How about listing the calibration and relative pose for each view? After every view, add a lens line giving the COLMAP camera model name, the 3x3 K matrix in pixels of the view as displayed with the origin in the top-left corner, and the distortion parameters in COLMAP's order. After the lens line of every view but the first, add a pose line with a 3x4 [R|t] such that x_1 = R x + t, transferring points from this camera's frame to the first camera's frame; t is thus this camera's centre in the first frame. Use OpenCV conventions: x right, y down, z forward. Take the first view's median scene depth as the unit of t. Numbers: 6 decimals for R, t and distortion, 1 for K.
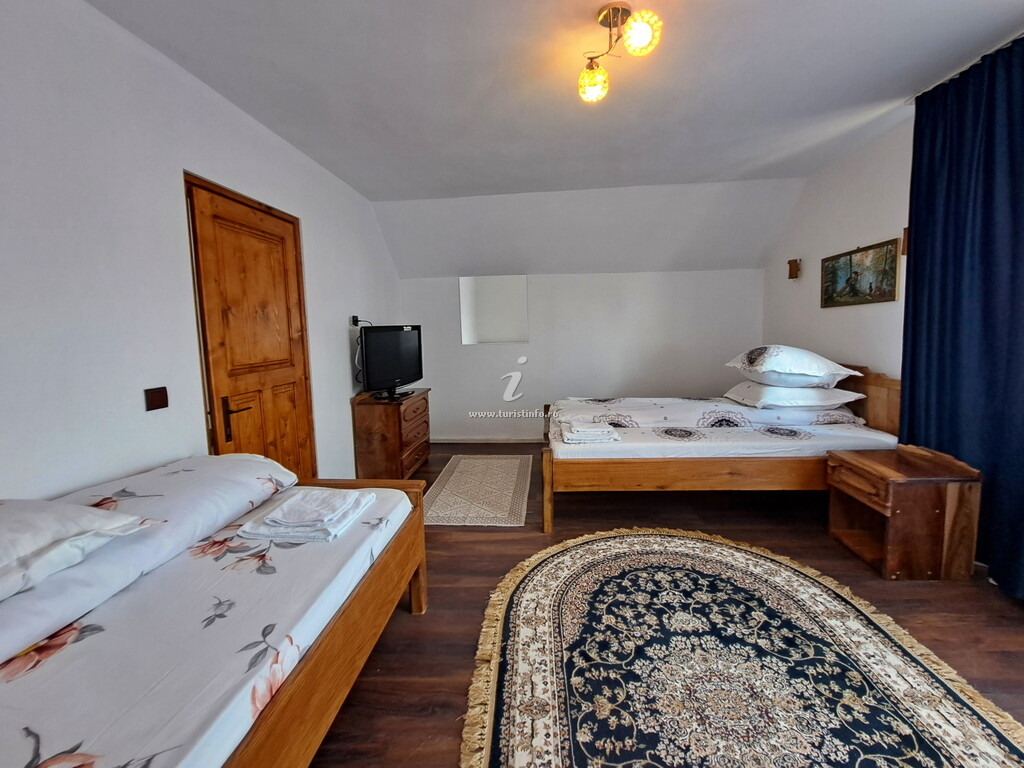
lens RADIAL K [[413.7, 0, 517.6], [0, 413.7, 374.6], [0, 0, 1]] dist [-0.001838, -0.000169]
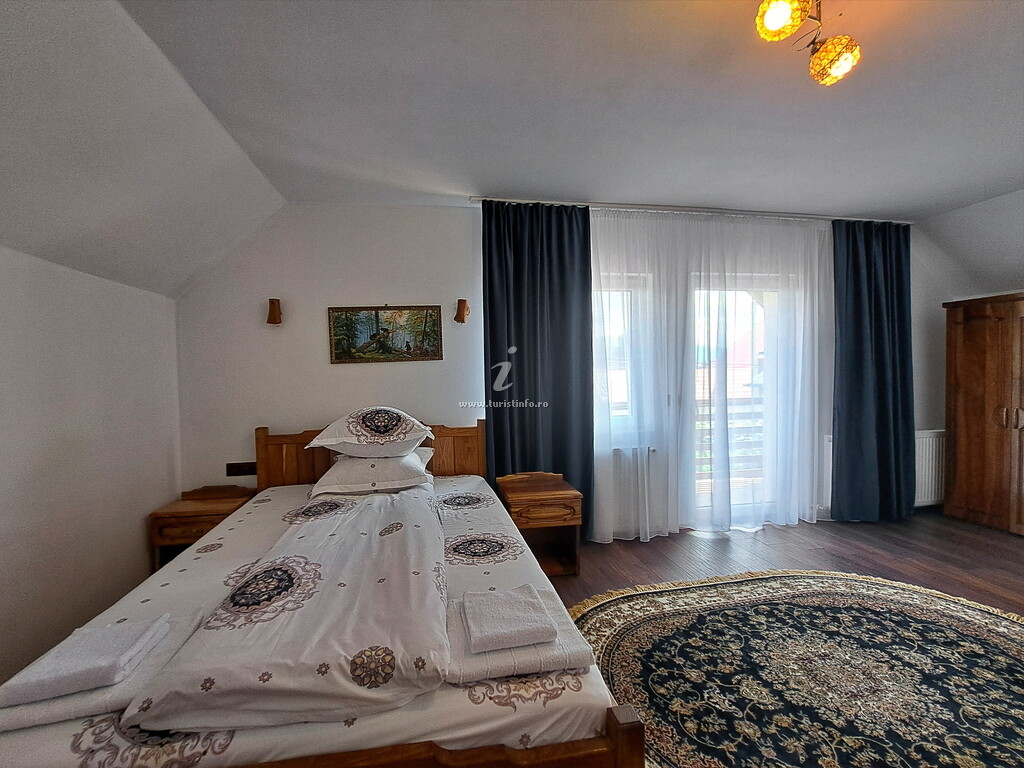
lens RADIAL K [[412.3, 0, 517.6], [0, 412.3, 387.2], [0, 0, 1]] dist [-0.015791, -0.000118]
pose [[-0.212915, -0.005531, 0.977055, -0.318943], [0.135676, 0.990129, 0.035170, -0.157187], [-0.967605, 0.140051, -0.210063, 1.414315]]
